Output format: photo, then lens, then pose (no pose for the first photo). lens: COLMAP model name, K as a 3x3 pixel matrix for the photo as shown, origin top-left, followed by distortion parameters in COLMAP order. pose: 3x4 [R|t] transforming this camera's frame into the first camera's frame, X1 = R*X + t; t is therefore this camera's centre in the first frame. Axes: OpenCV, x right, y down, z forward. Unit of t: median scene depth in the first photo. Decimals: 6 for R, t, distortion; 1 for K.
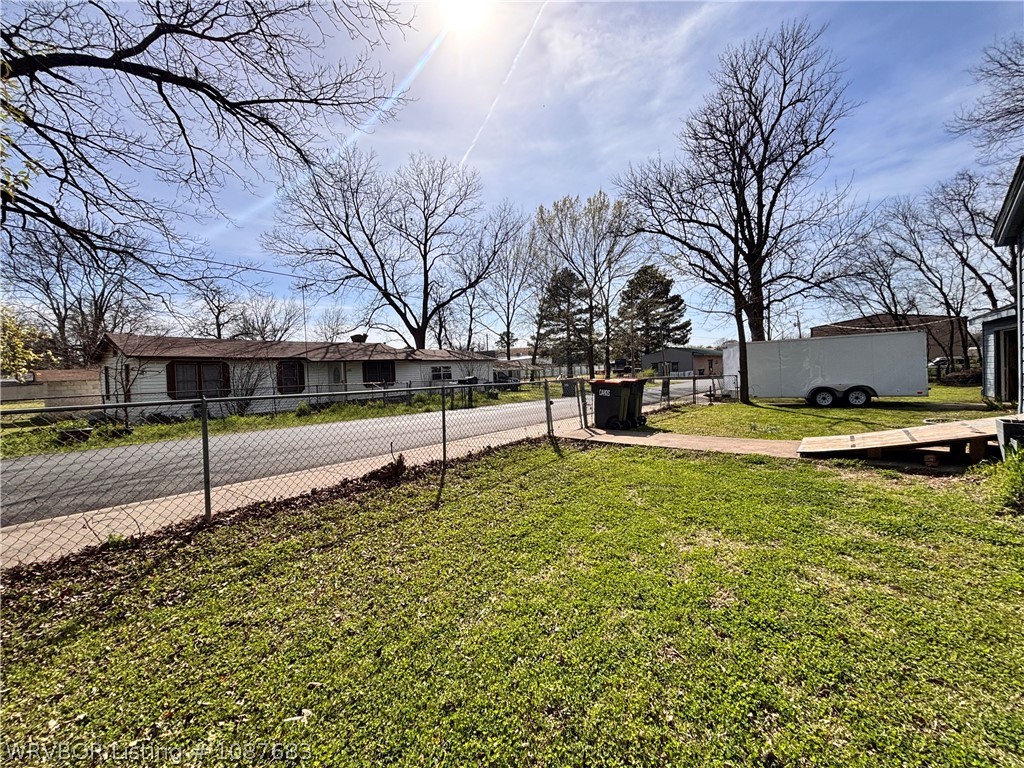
lens RADIAL K [[411.4, 0, 512.1], [0, 411.4, 379.0], [0, 0, 1]] dist [-0.013641, 0.004274]
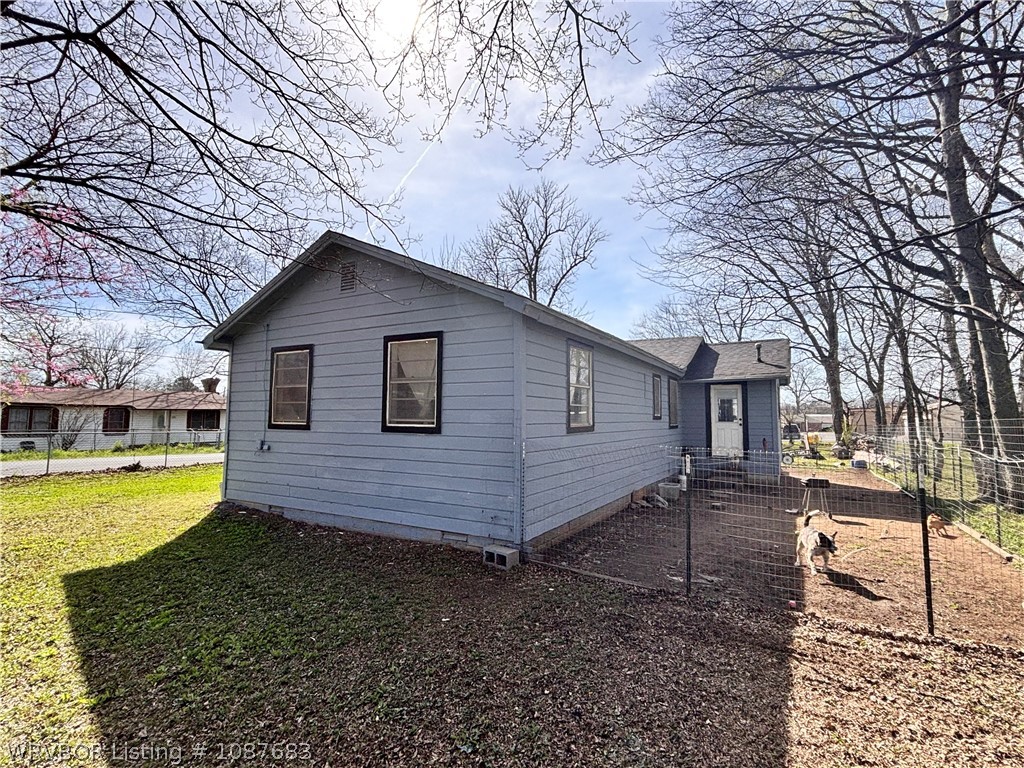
lens RADIAL K [[484.1, 0, 514.8], [0, 484.1, 373.4], [0, 0, 1]] dist [0.021912, -0.017757]
pose [[0.987788, 0.050846, 0.147275, 0.381272], [-0.033443, 0.992412, -0.118323, -0.015007], [-0.152174, 0.111952, 0.981993, -0.569854]]
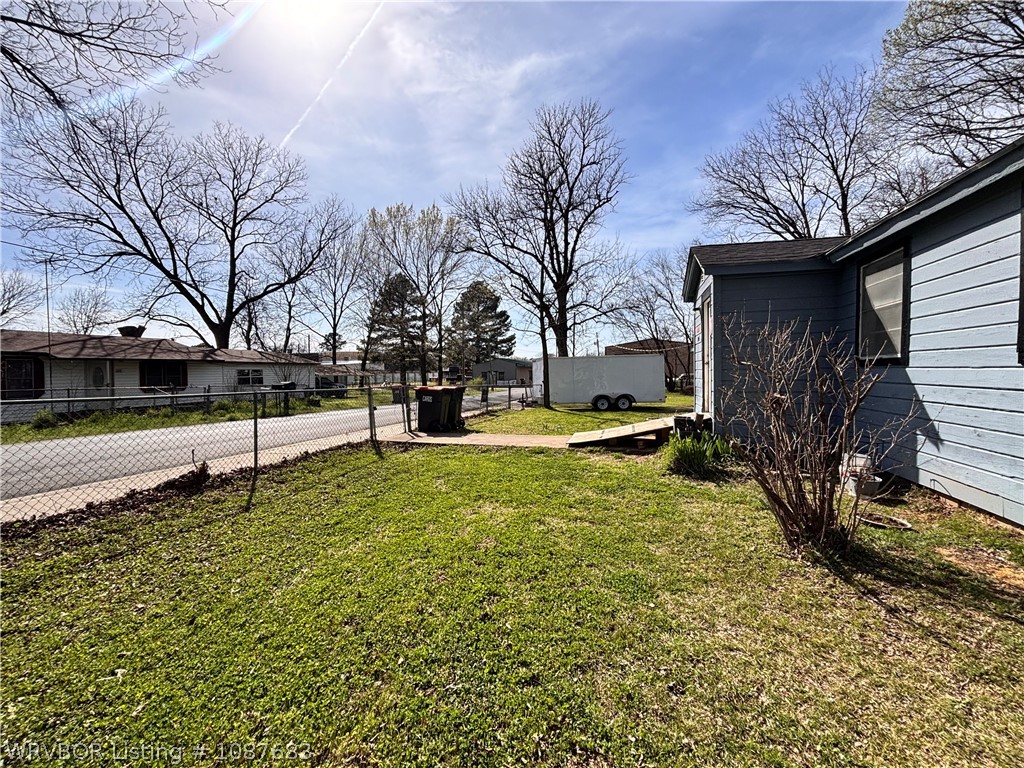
lens RADIAL K [[411.4, 0, 512.1], [0, 411.4, 379.0], [0, 0, 1]] dist [-0.013641, 0.004274]
pose [[0.920878, 0.020655, 0.389304, 0.004292], [-0.013745, 0.999695, -0.020527, -0.000064], [-0.389609, 0.013552, 0.920881, -0.042649]]
